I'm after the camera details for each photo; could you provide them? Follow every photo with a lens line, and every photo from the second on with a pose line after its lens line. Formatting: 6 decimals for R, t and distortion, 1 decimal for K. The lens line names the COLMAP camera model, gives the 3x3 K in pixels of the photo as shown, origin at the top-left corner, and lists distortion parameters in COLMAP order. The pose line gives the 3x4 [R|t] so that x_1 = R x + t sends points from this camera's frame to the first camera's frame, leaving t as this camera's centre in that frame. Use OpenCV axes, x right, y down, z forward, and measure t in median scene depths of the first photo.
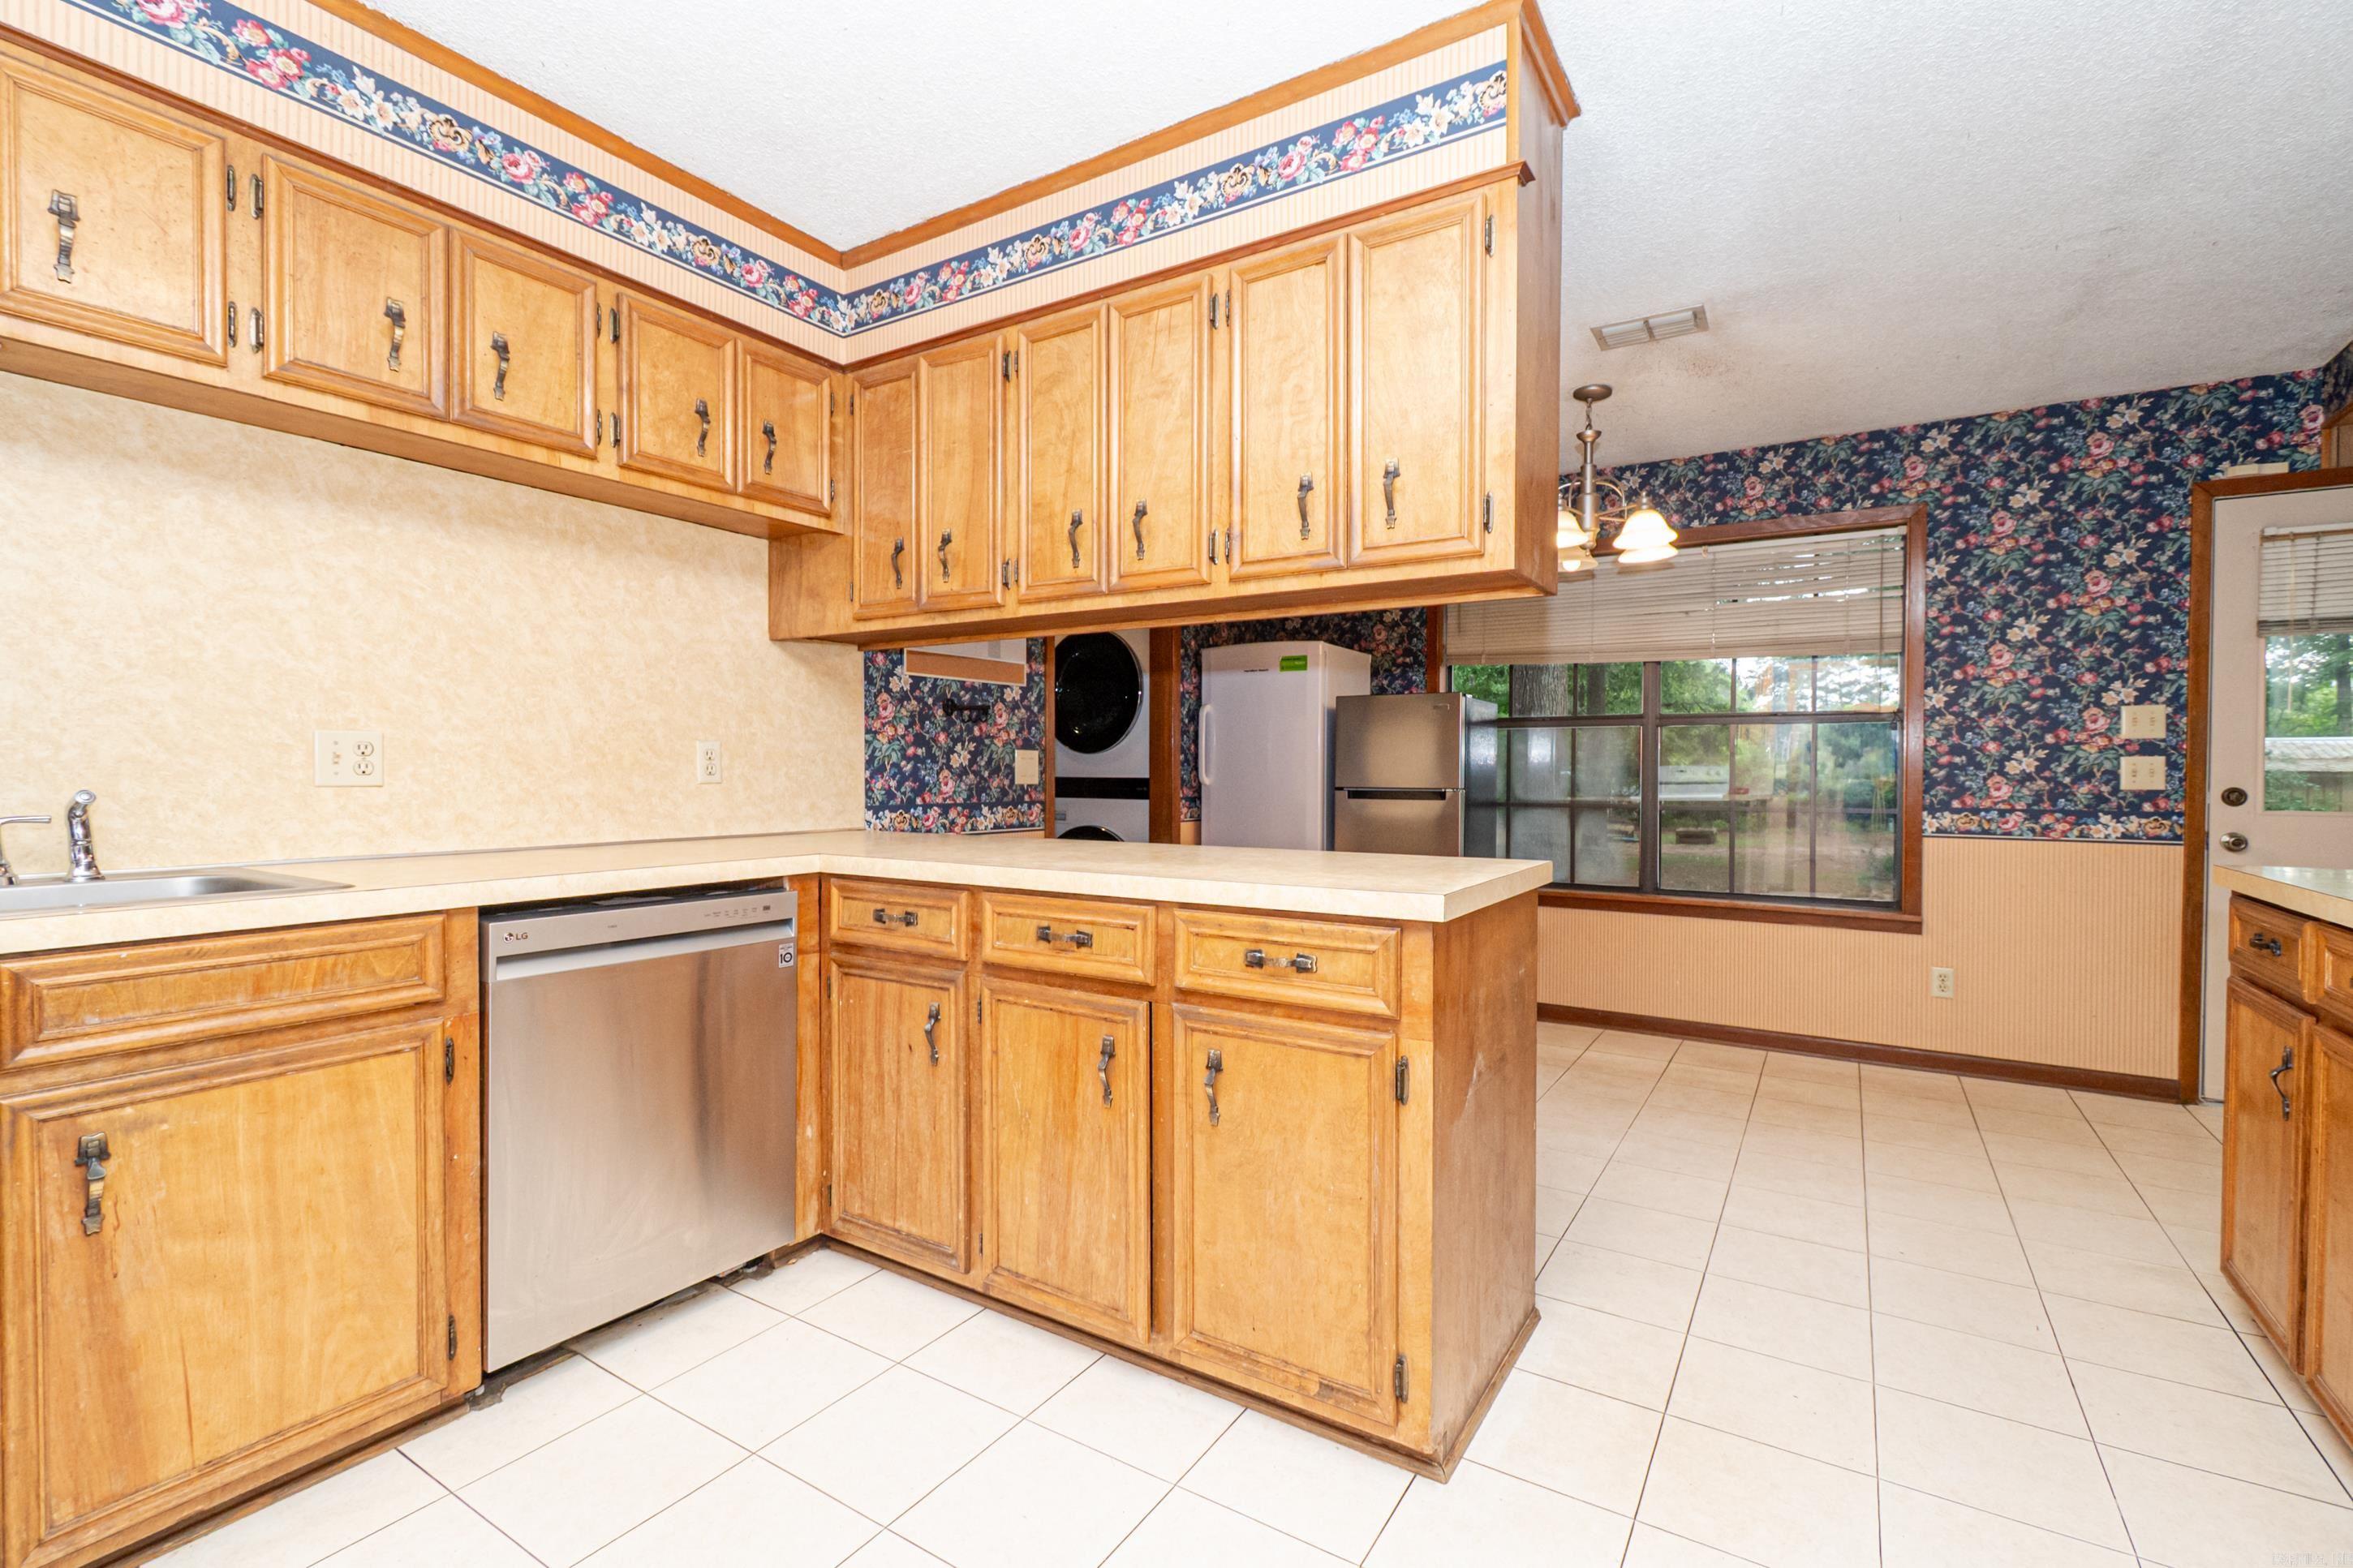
lens RADIAL K [[1044.4, 0, 1164.5], [0, 1044.4, 787.8], [0, 0, 1]] dist [0.010010, -0.004604]
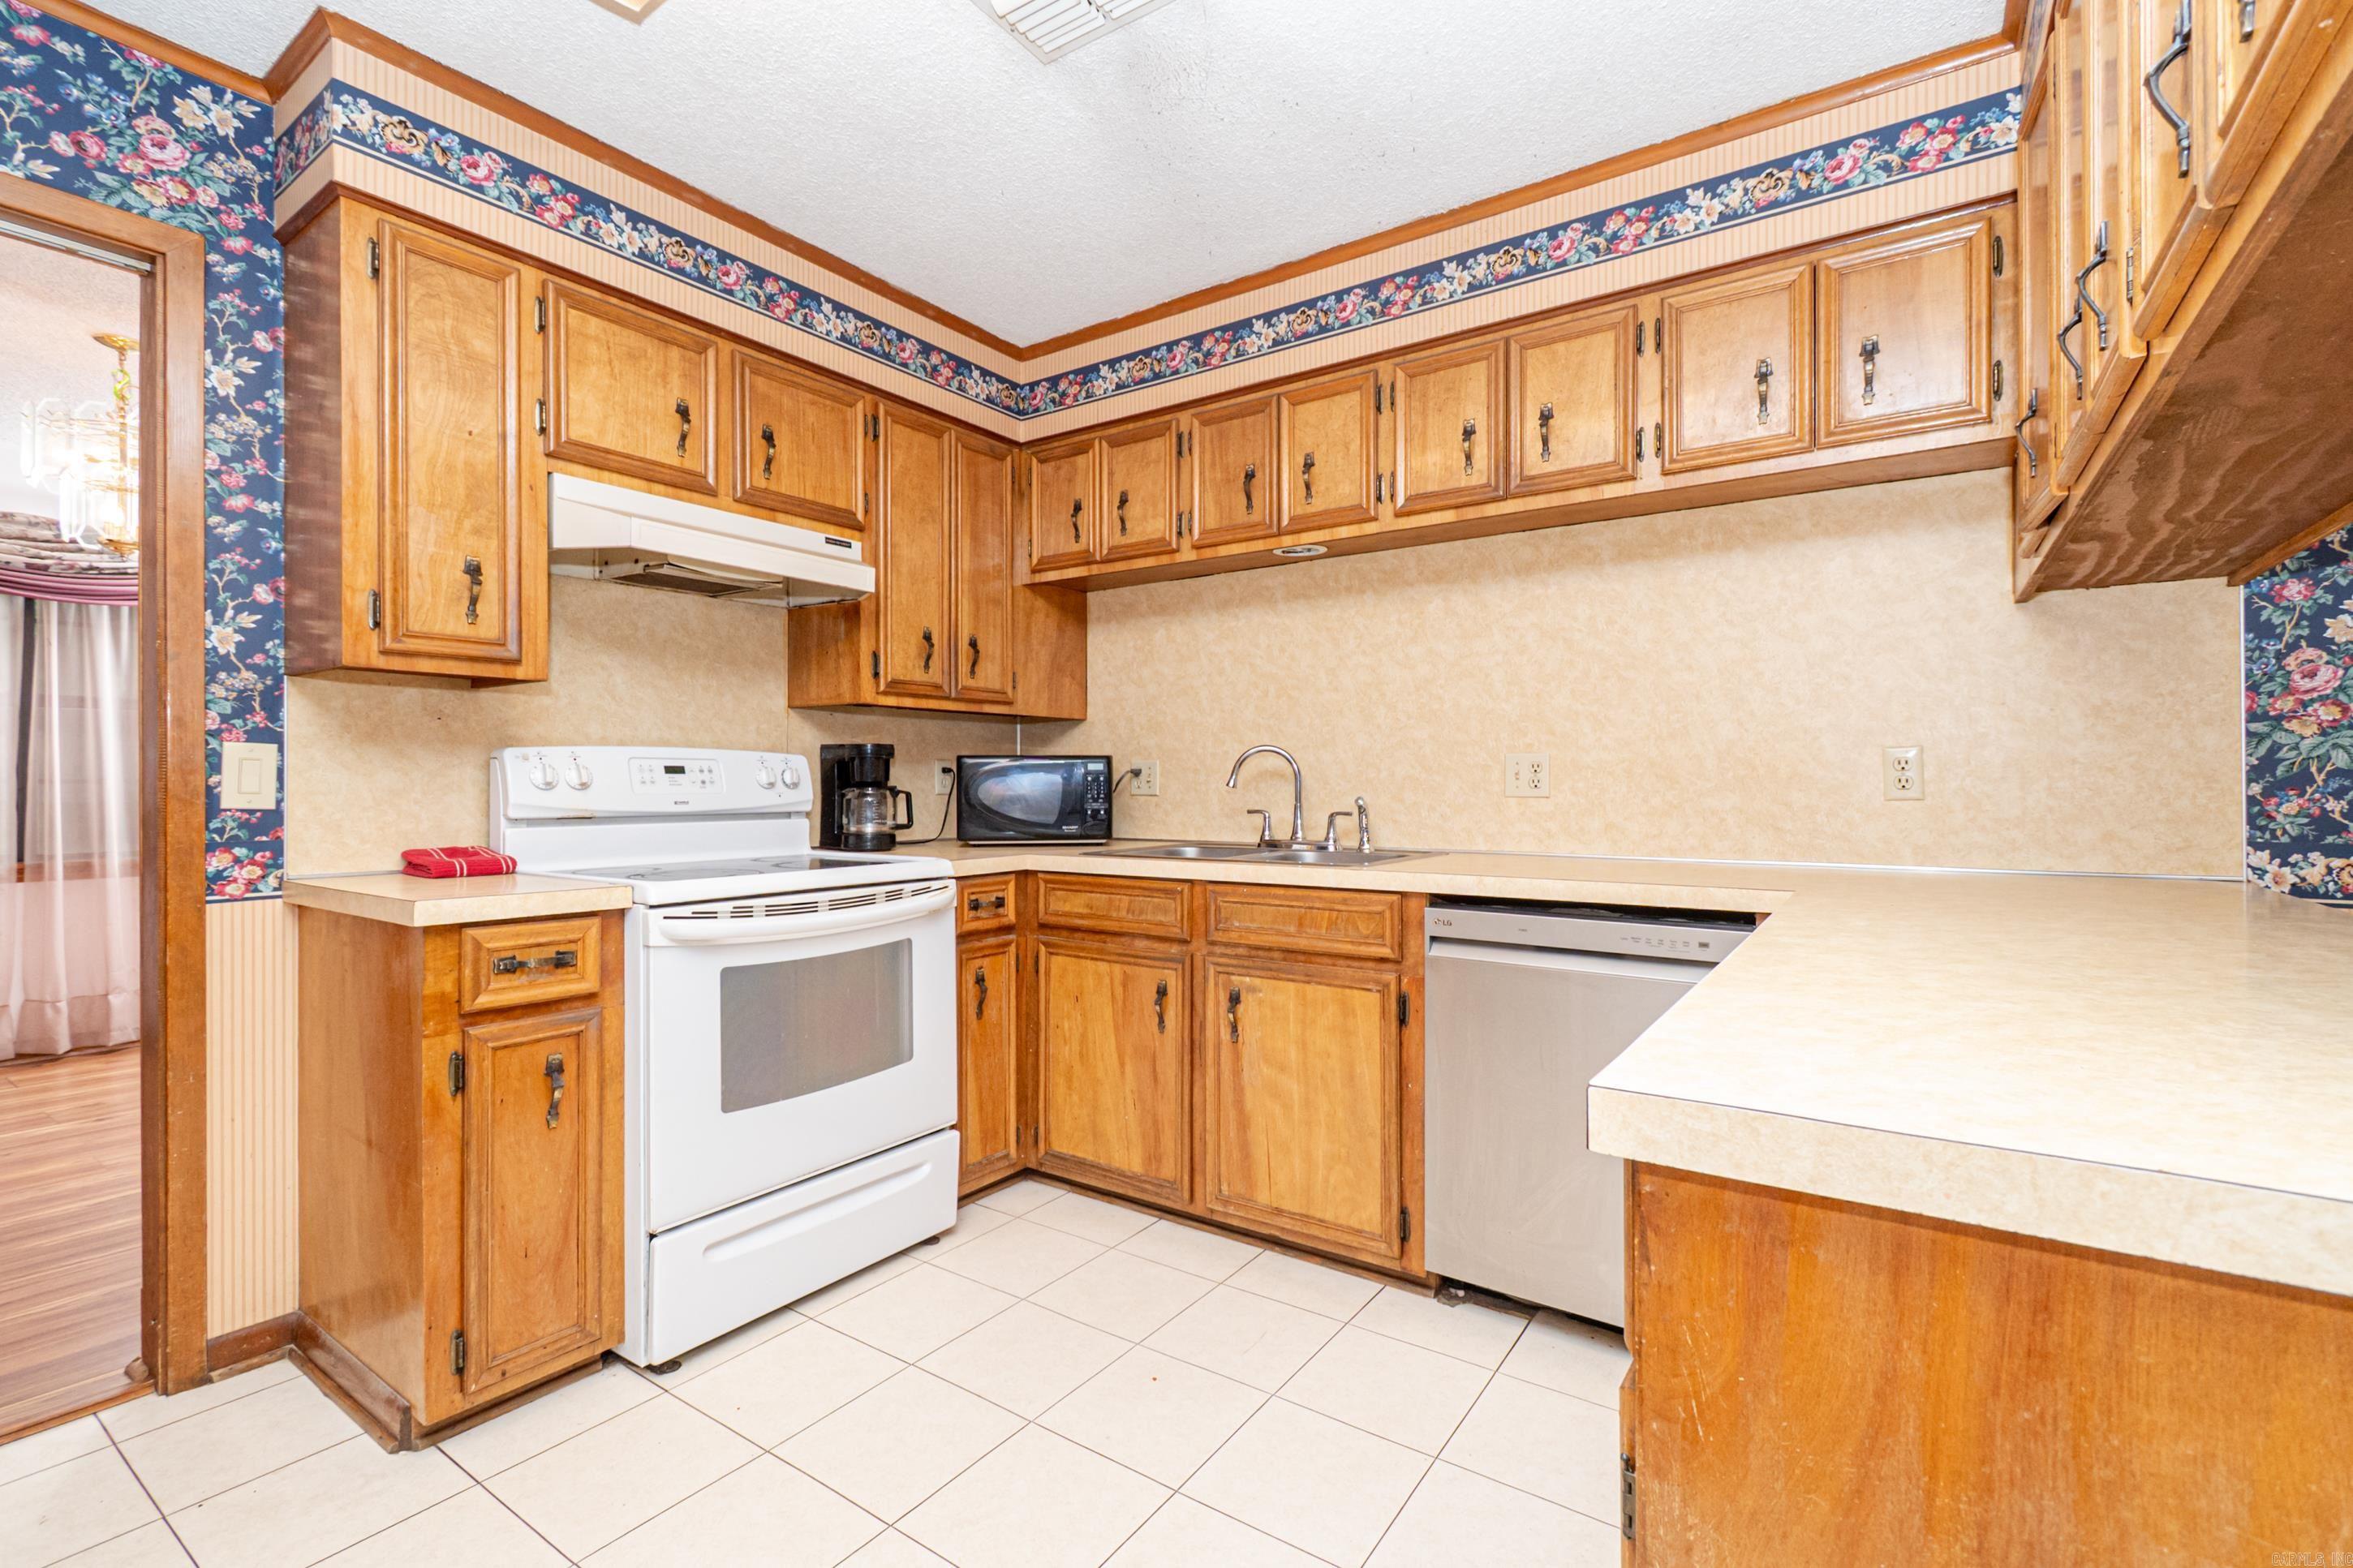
lens RADIAL K [[1044.4, 0, 1185.6], [0, 1044.4, 784.2], [0, 0, 1]] dist [0.010010, -0.004604]
pose [[-0.023078, -0.001529, -0.999732, 0.321938], [-0.014575, 0.999893, -0.001193, -0.006118], [0.999627, 0.014543, -0.023098, 0.395677]]
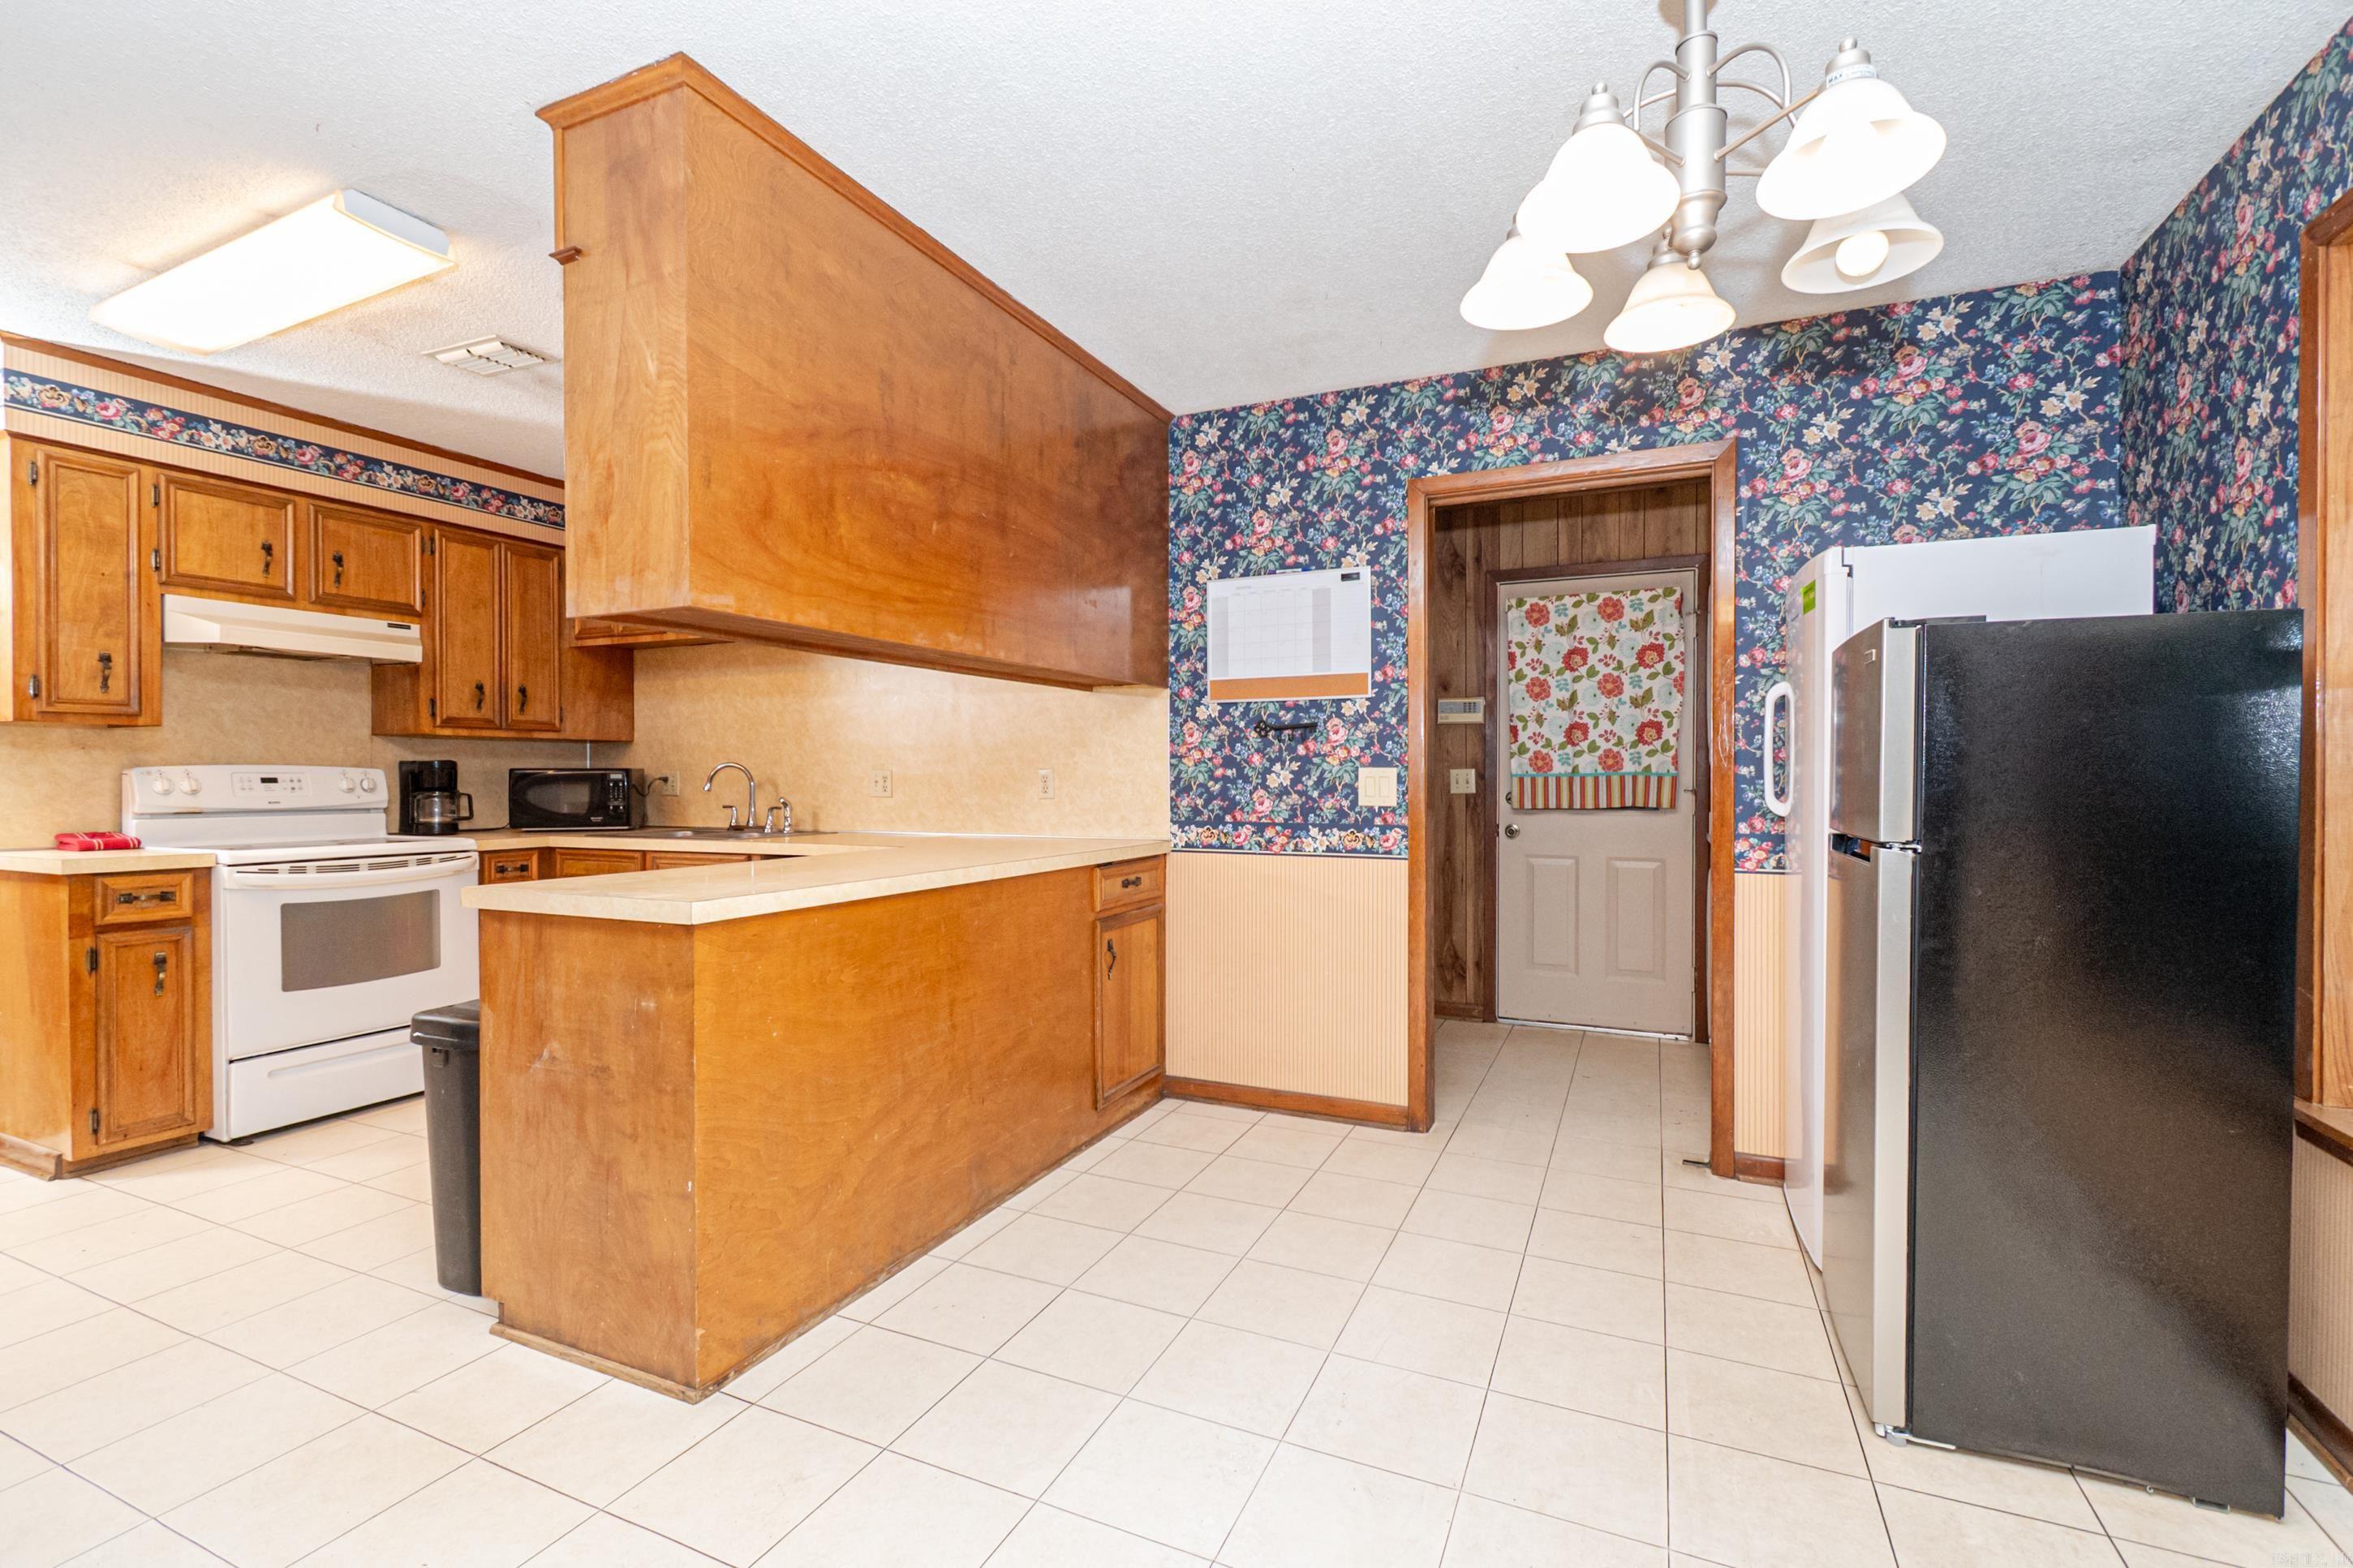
lens RADIAL K [[1044.4, 0, 1176.0], [0, 1044.4, 784.9], [0, 0, 1]] dist [0.010010, -0.004604]
pose [[0.149681, 0.003834, -0.988727, 0.845870], [-0.014674, 0.999891, 0.001655, -0.023730], [0.988625, 0.014261, 0.149721, 0.812029]]
